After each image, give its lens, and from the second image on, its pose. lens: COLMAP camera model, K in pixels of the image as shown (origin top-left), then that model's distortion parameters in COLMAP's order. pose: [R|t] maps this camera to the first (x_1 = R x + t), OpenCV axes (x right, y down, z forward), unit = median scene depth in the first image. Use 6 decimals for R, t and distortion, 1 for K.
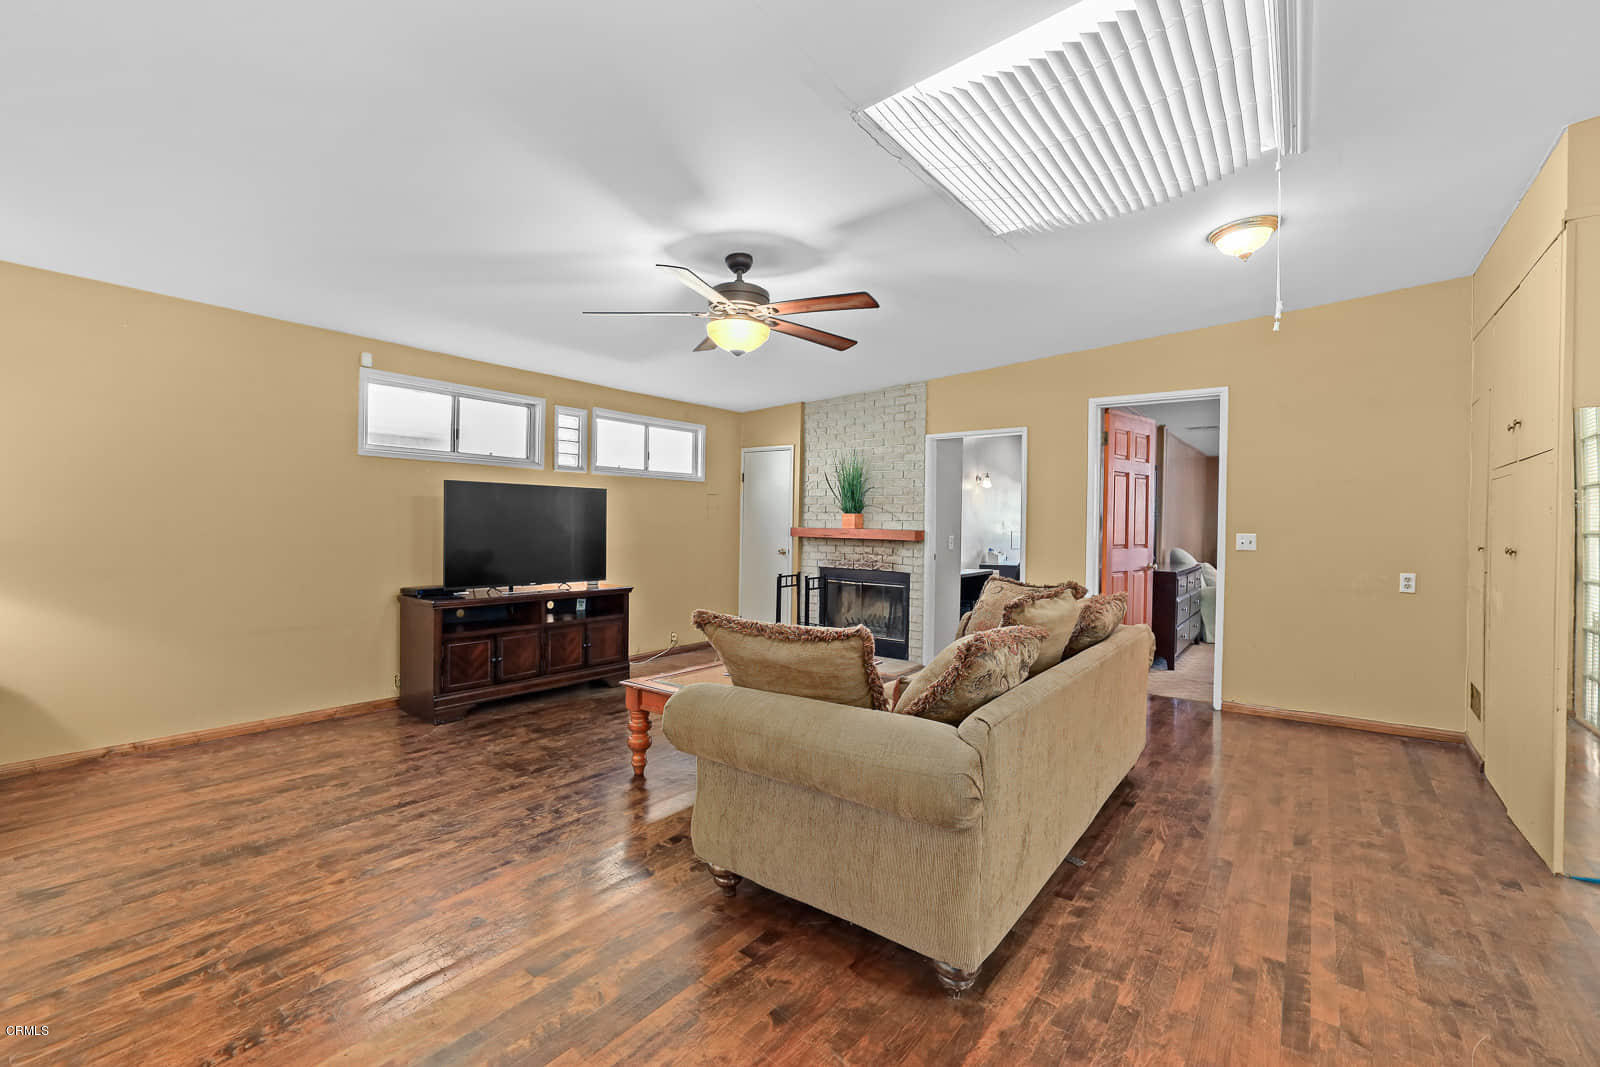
lens RADIAL K [[680.4, 0, 801.7], [0, 680.4, 526.7], [0, 0, 1]] dist [-0.014552, 0.000028]
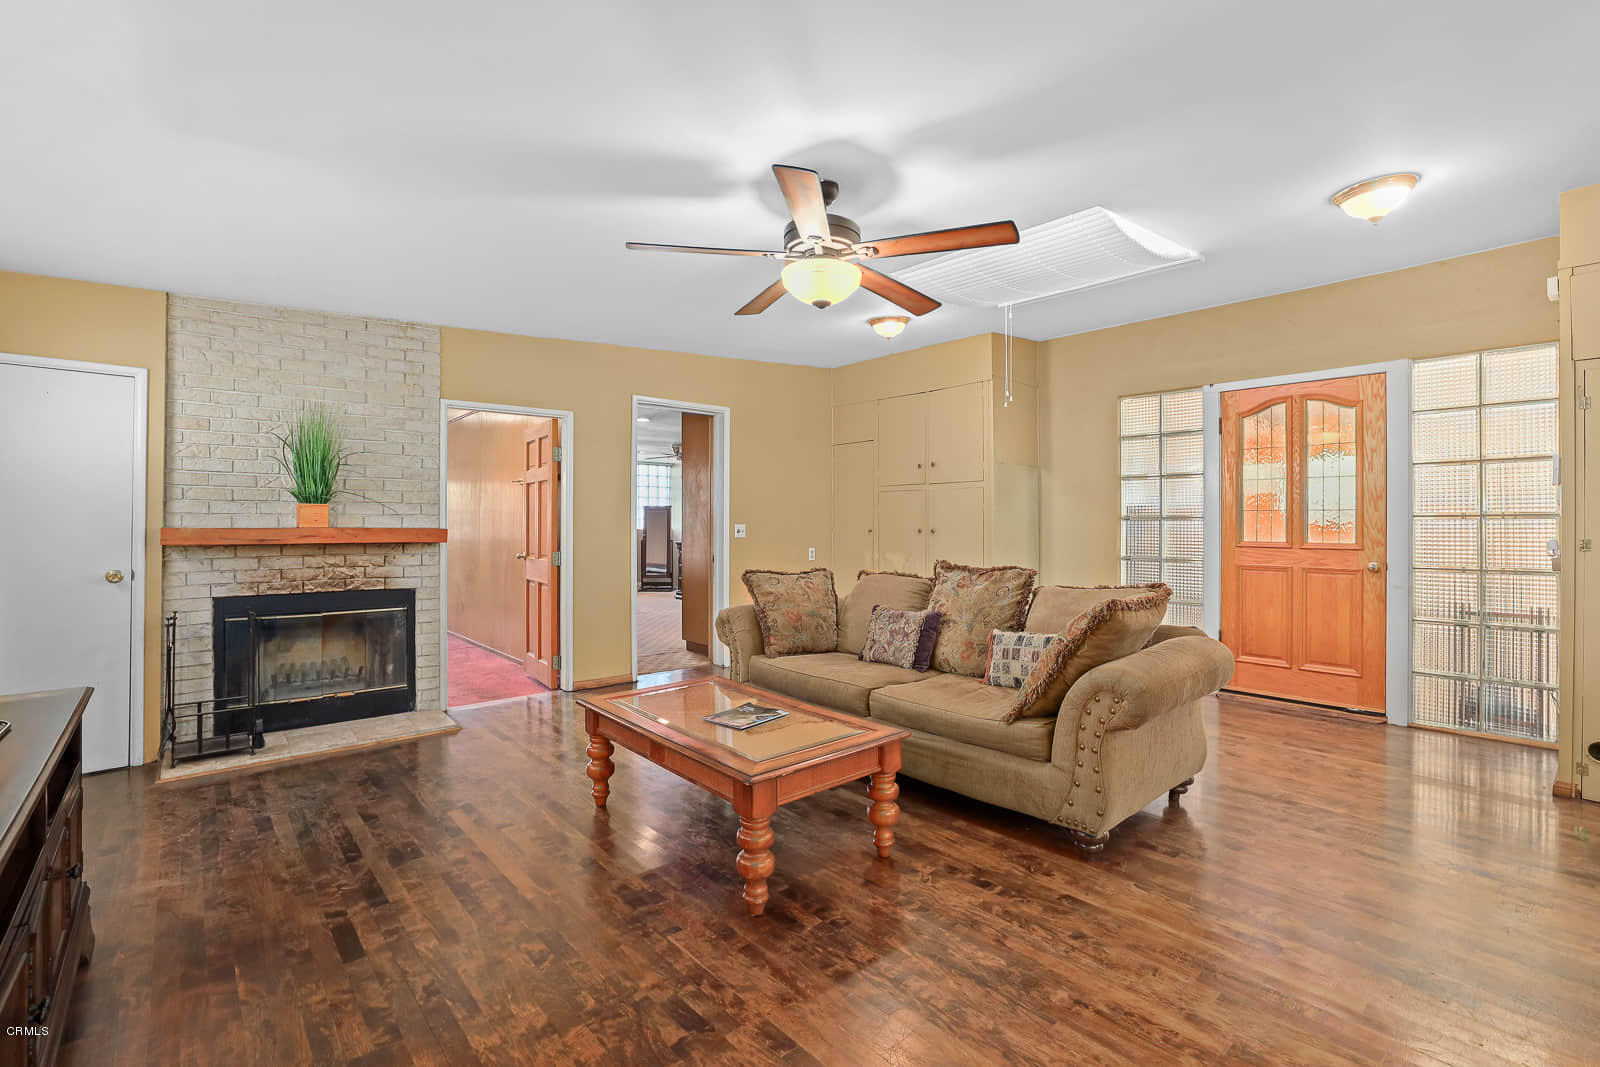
lens RADIAL K [[706.7, 0, 800.9], [0, 706.7, 517.0], [0, 0, 1]] dist [-0.028371, -0.000173]
pose [[0.198767, -0.003982, 0.980039, -0.470531], [0.007928, 0.999966, 0.002455, -0.005005], [-0.980015, 0.007281, 0.198792, 0.445715]]
